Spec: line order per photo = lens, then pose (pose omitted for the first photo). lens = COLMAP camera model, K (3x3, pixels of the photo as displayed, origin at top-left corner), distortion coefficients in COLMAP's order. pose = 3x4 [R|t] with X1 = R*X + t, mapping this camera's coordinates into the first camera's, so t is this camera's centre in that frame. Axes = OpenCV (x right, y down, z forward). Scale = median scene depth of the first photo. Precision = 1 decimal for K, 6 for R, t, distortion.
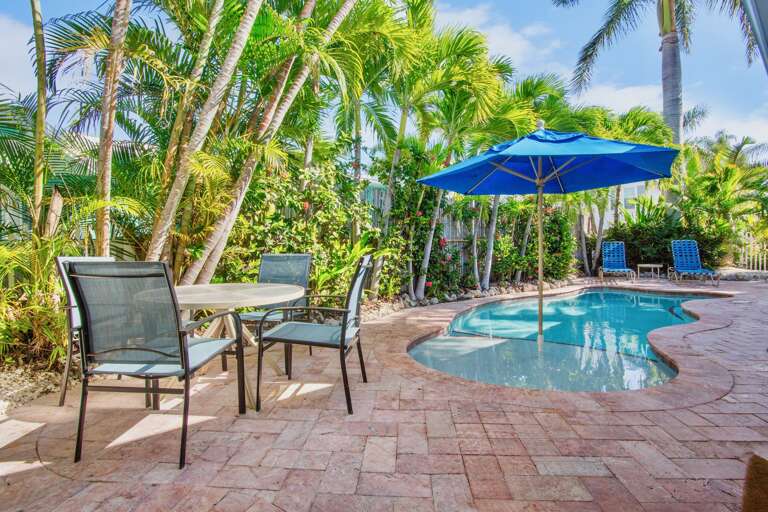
lens RADIAL K [[375.8, 0, 383.4], [0, 375.8, 253.8], [0, 0, 1]] dist [-0.005666, -0.001354]
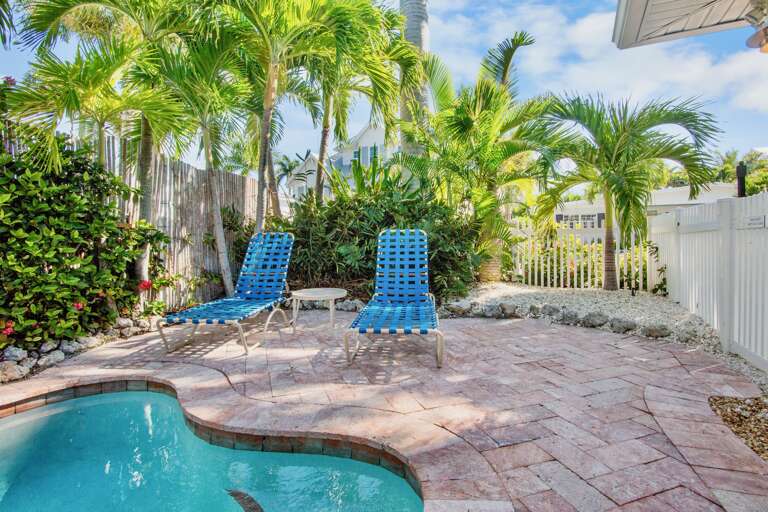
lens RADIAL K [[375.8, 0, 384.3], [0, 375.8, 253.6], [0, 0, 1]] dist [-0.005666, -0.001354]
pose [[0.927265, -0.014579, 0.374123, 0.604724], [0.013575, 0.999894, 0.005320, -0.010985], [-0.374160, 0.000145, 0.927364, 0.590912]]
